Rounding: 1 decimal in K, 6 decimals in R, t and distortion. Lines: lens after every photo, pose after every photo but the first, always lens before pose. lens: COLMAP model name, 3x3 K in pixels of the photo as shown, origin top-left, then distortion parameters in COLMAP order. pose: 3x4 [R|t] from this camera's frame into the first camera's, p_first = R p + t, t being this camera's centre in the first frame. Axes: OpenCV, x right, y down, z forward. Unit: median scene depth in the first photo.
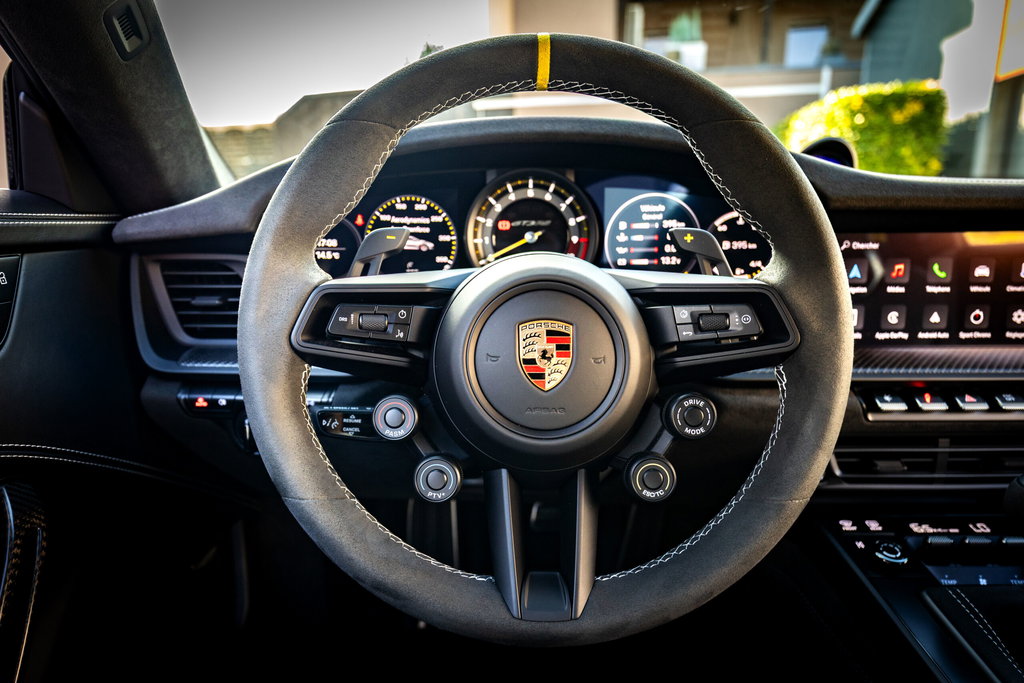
lens RADIAL K [[616.3, 0, 517.3], [0, 616.3, 344.9], [0, 0, 1]] dist [-0.007045, 0.000106]
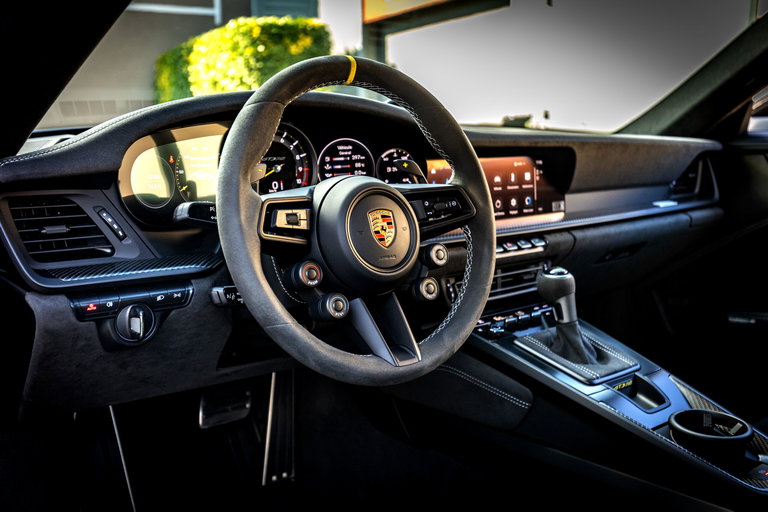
lens RADIAL K [[742.9, 0, 384.4], [0, 742.9, 257.5], [0, 0, 1]] dist [0.008128, 0.000000]
pose [[0.775657, -0.104833, 0.622388, -0.896185], [0.138728, 0.990312, -0.006087, 0.077902], [-0.615720, 0.091064, 0.782685, -0.502390]]
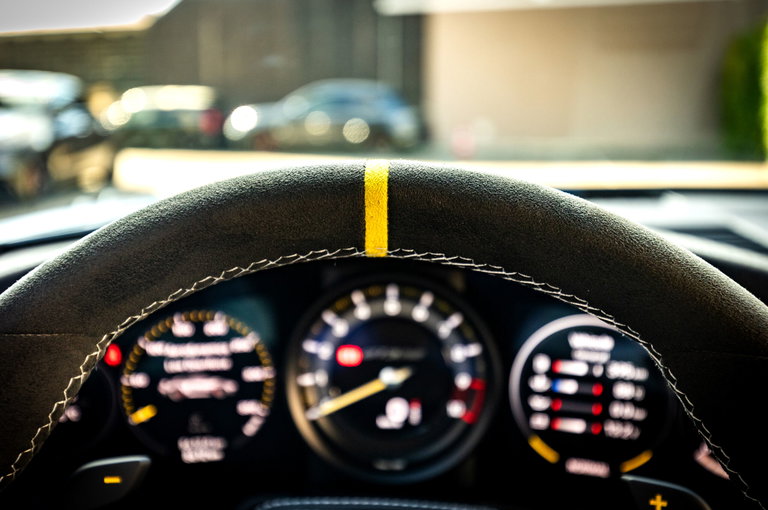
lens RADIAL K [[742.9, 0, 380.4], [0, 742.9, 251.8], [0, 0, 1]] dist [0.008128, 0.000000]
pose [[0.997602, 0.020989, -0.065954, 0.058874], [-0.023983, 0.998702, -0.044937, -0.271572], [0.064925, 0.046411, 0.996810, 0.255223]]
